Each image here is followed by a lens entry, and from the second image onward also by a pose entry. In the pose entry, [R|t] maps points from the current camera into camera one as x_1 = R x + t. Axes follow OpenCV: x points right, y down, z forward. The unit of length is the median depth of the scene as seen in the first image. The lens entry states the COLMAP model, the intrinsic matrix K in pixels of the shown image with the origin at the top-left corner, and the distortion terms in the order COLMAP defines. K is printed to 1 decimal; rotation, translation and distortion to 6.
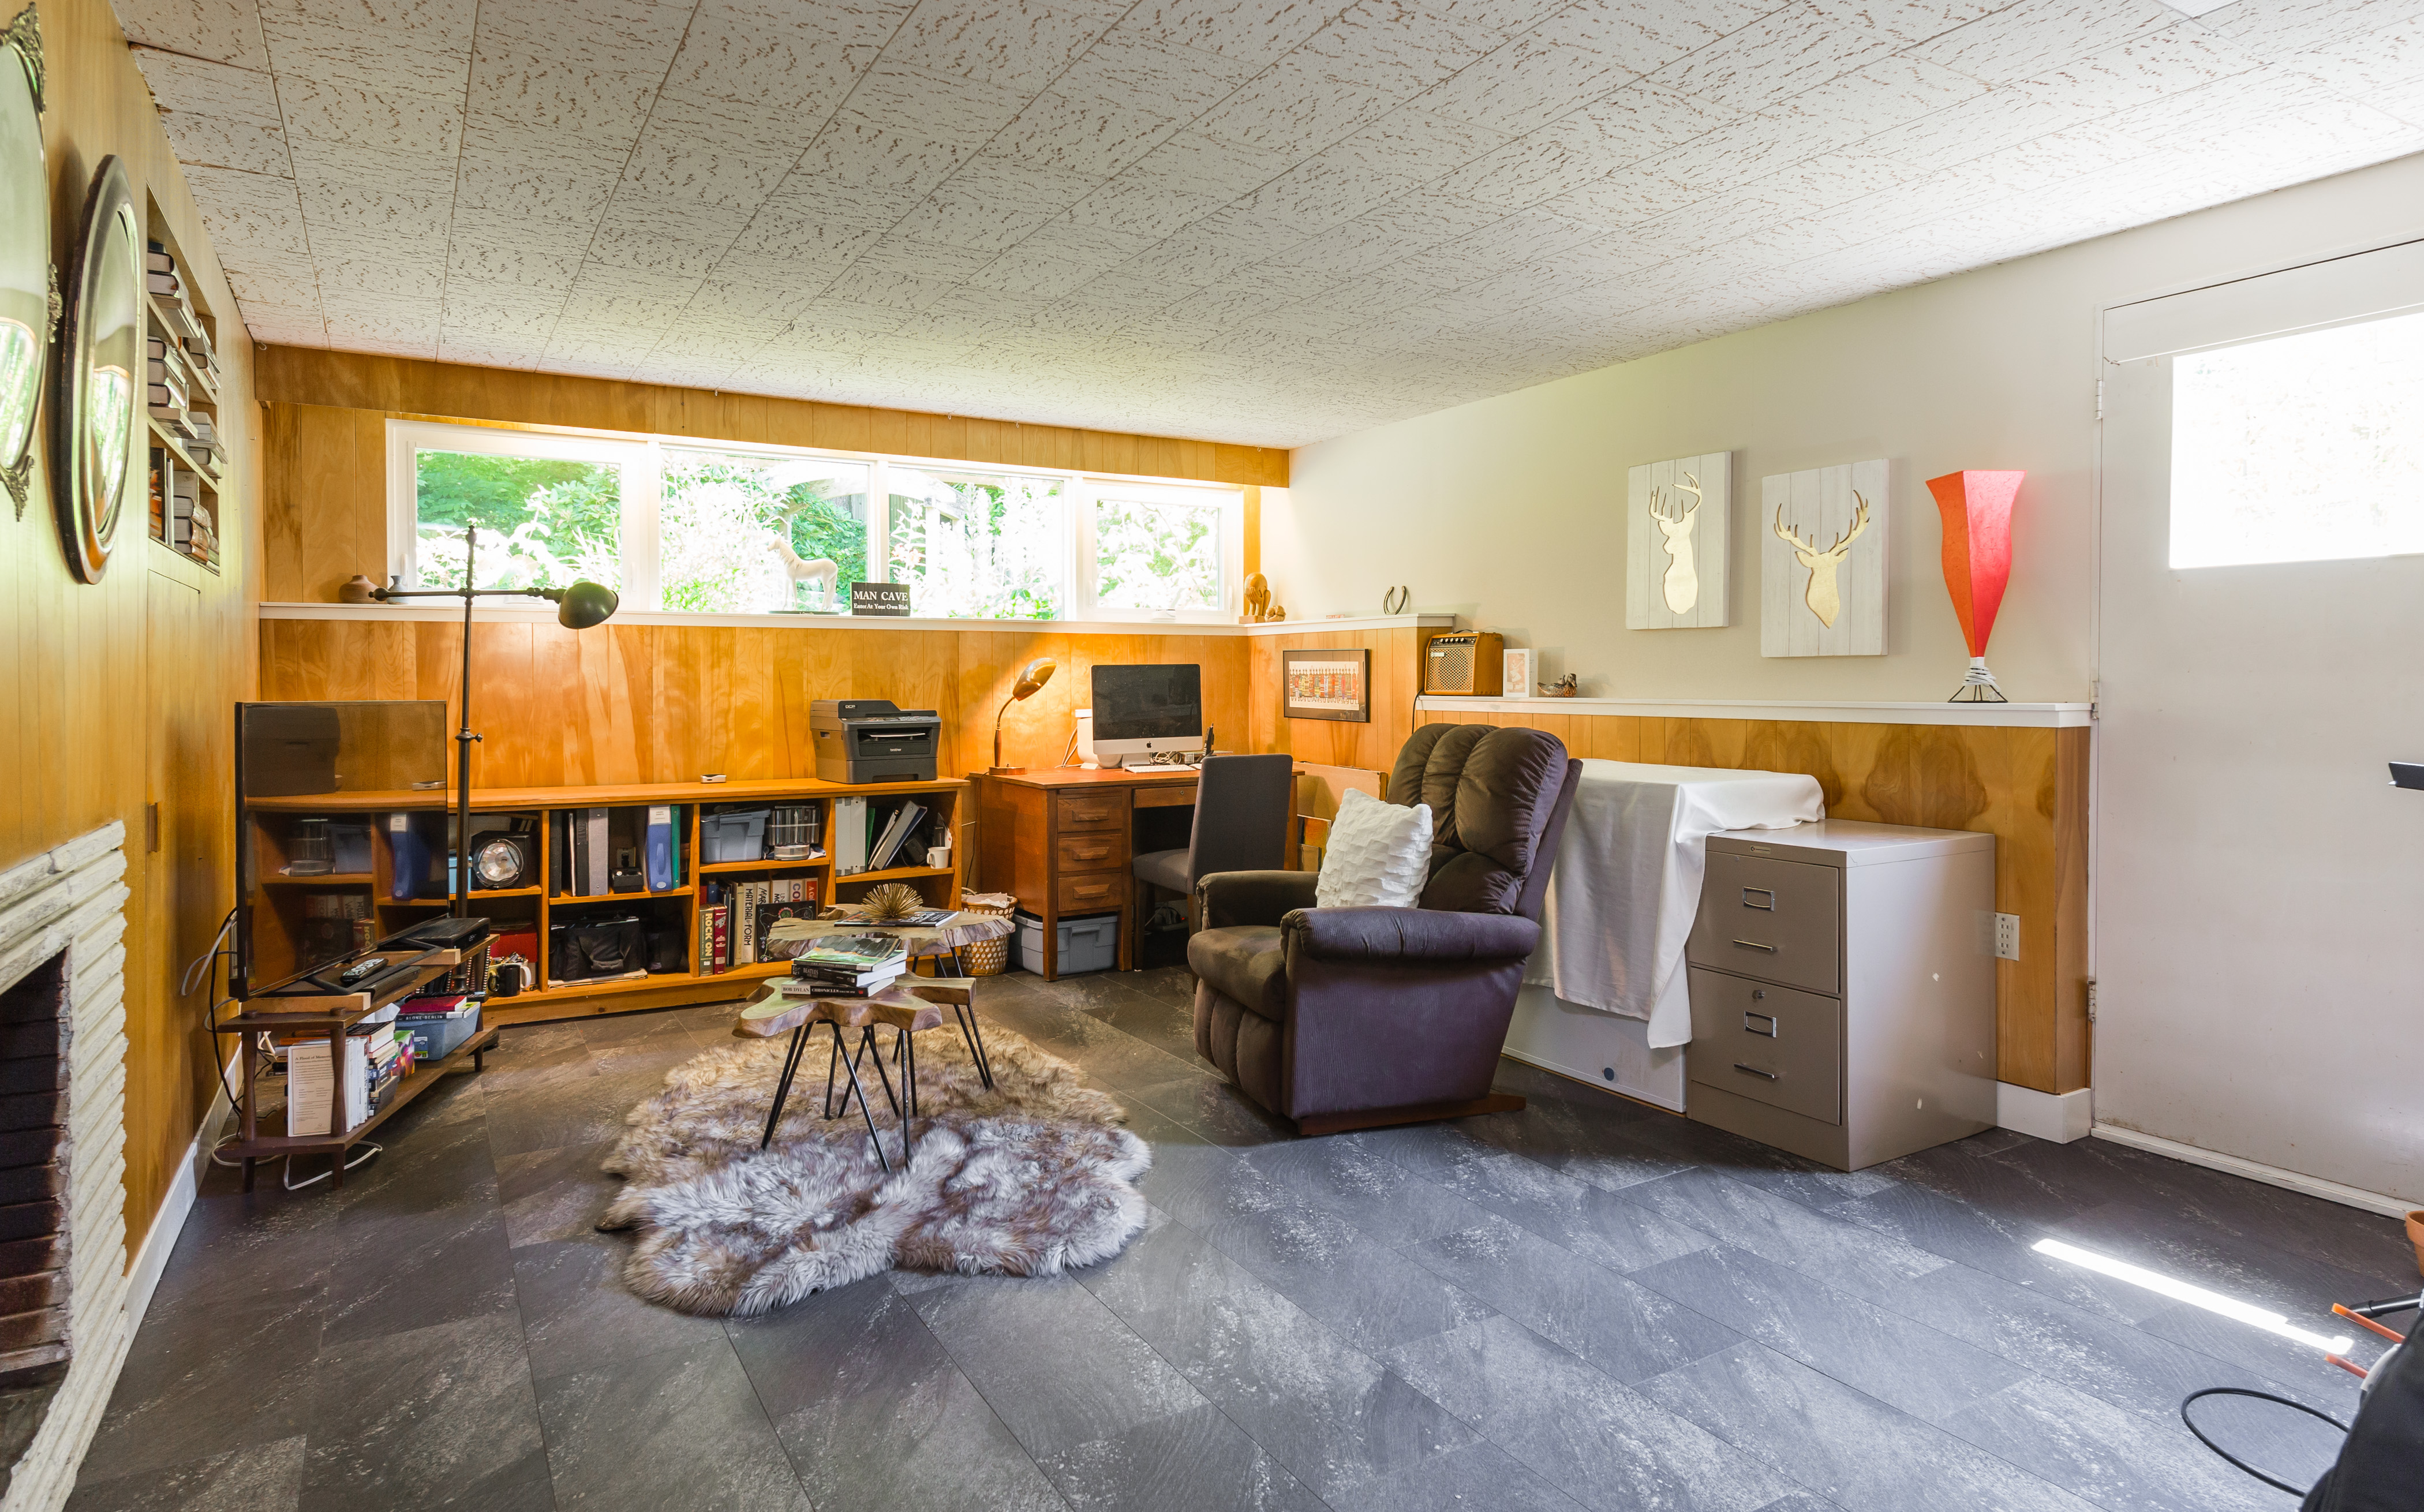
lens RADIAL K [[1366.3, 0, 1204.9], [0, 1366.3, 667.4], [0, 0, 1]] dist [-0.002281, -0.001126]
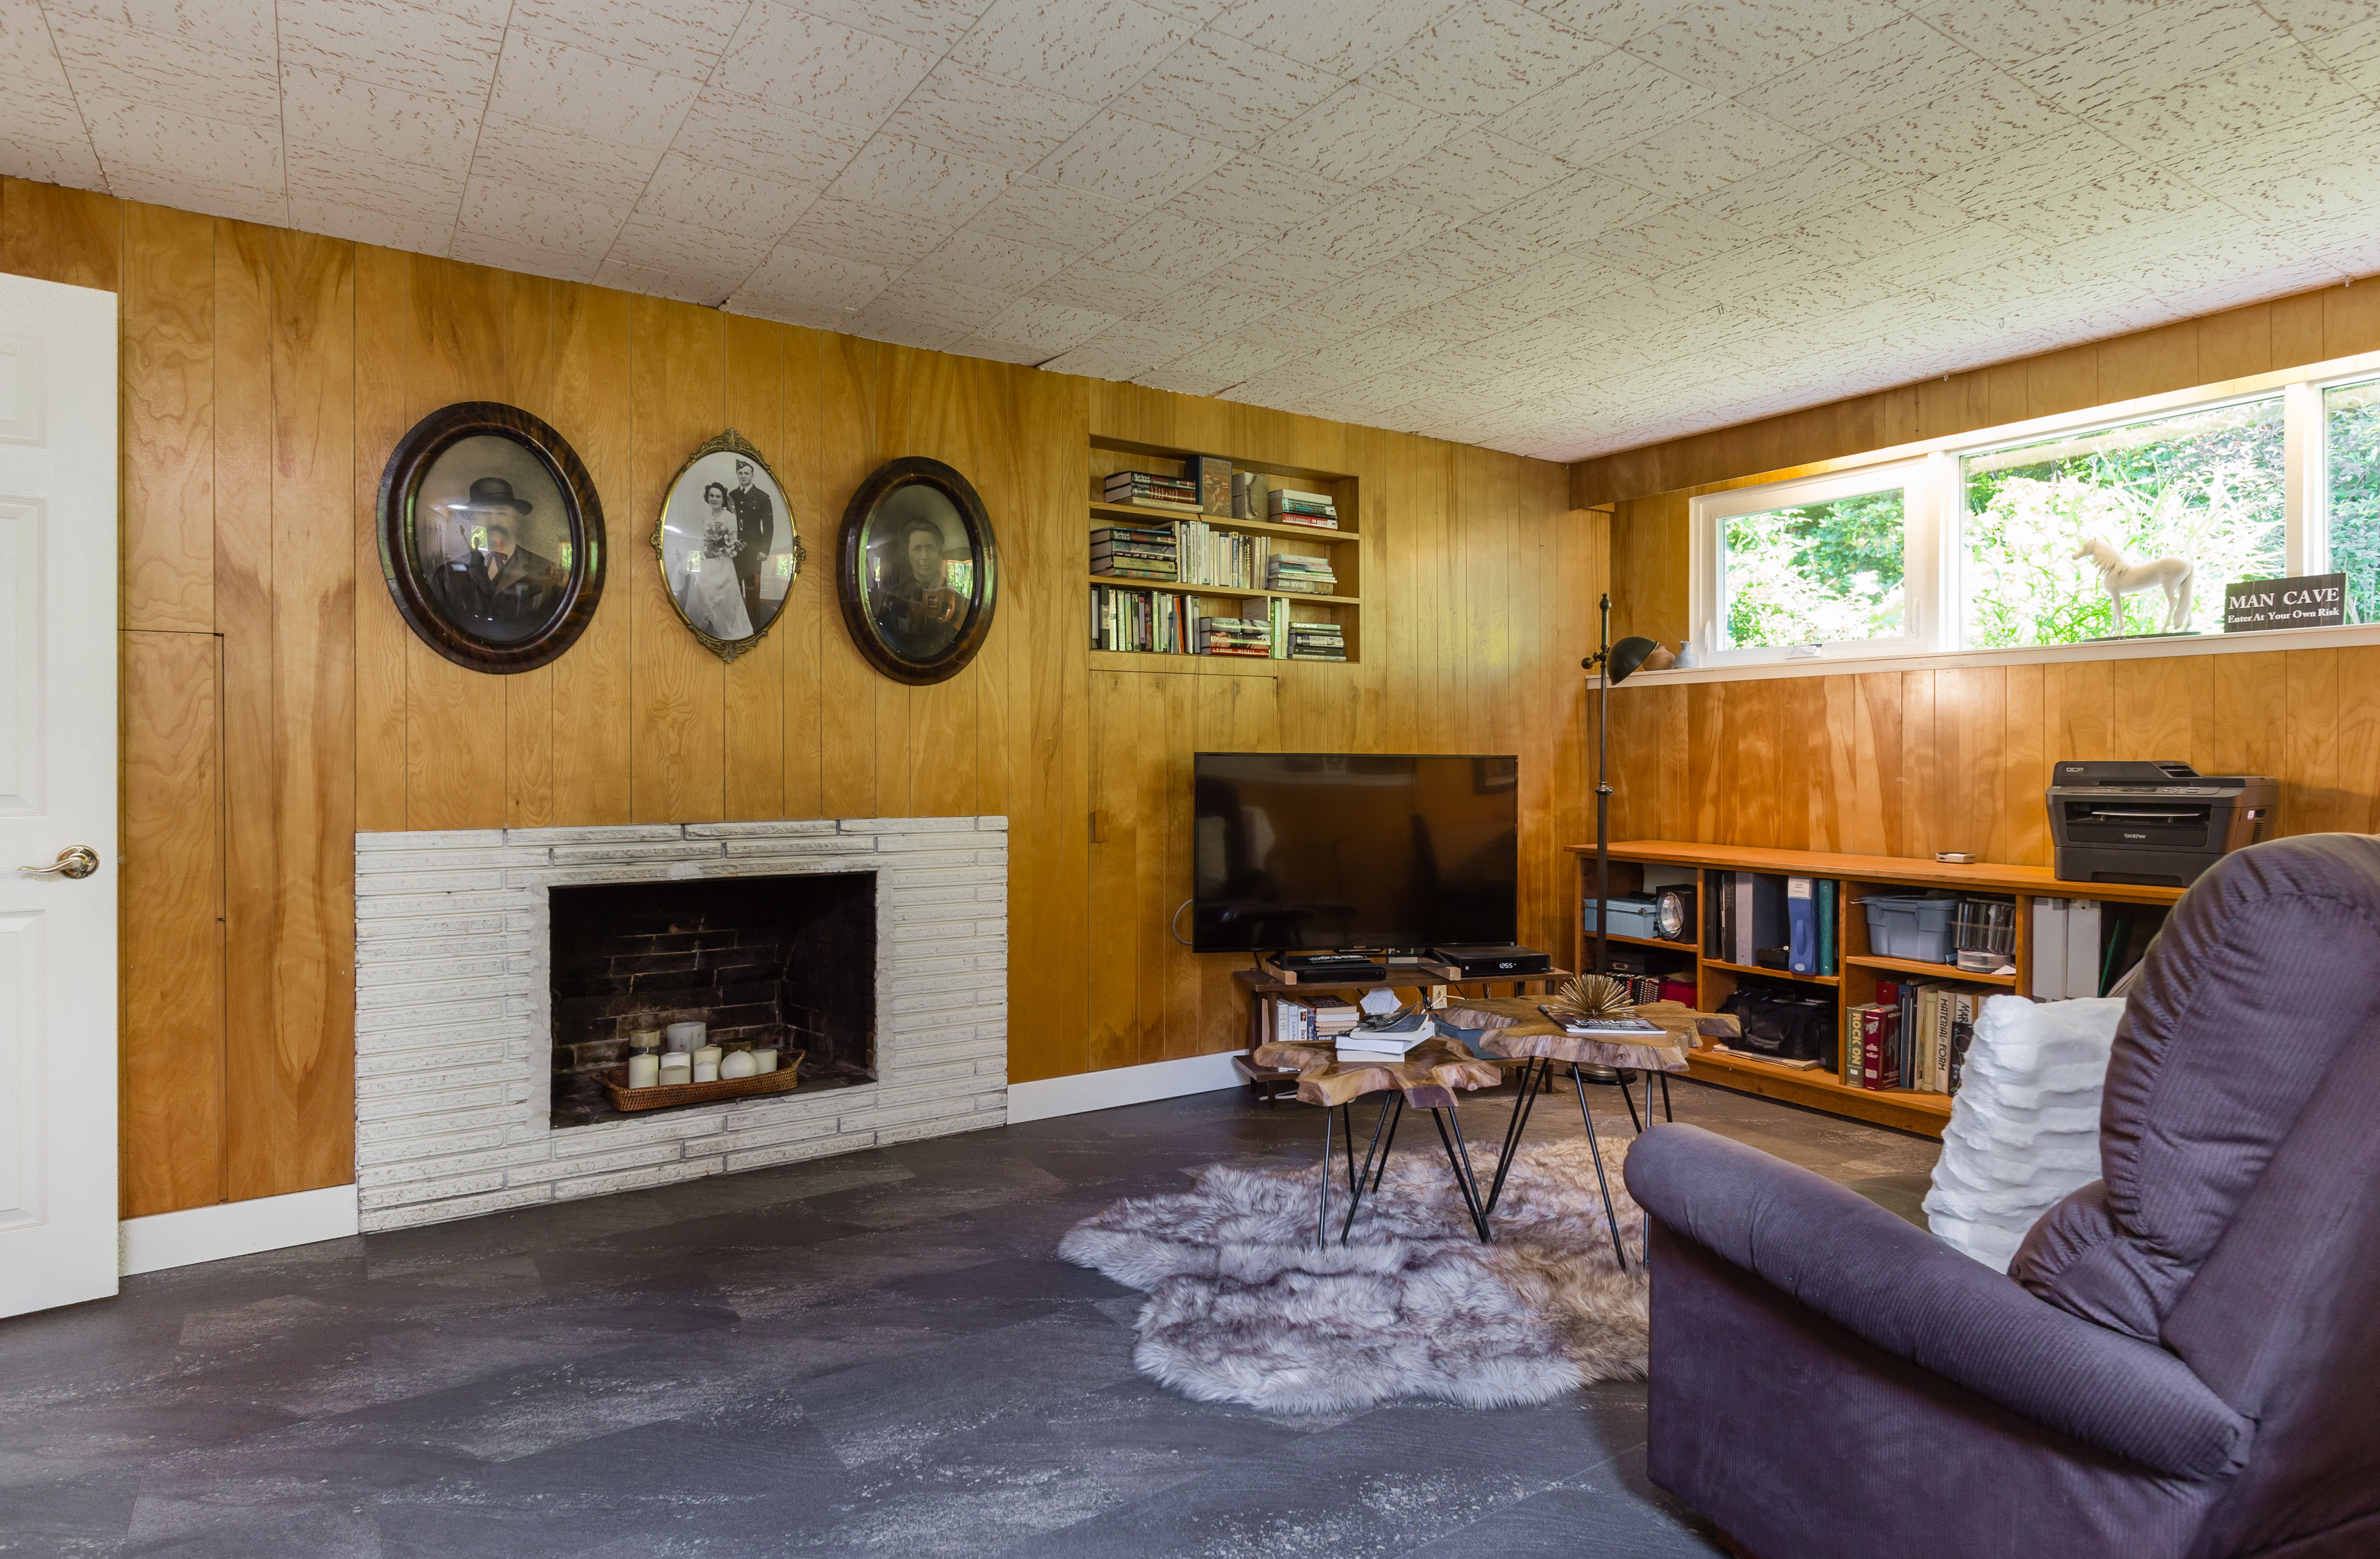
lens RADIAL K [[1303.0, 0, 1143.2], [0, 1303.0, 733.9], [0, 0, 1]] dist [0.001451, 0.000951]
pose [[0.017727, -0.016631, -0.999705, 0.440098], [0.009937, 0.999815, -0.016457, 0.018587], [0.999793, -0.009643, 0.017889, 0.564998]]
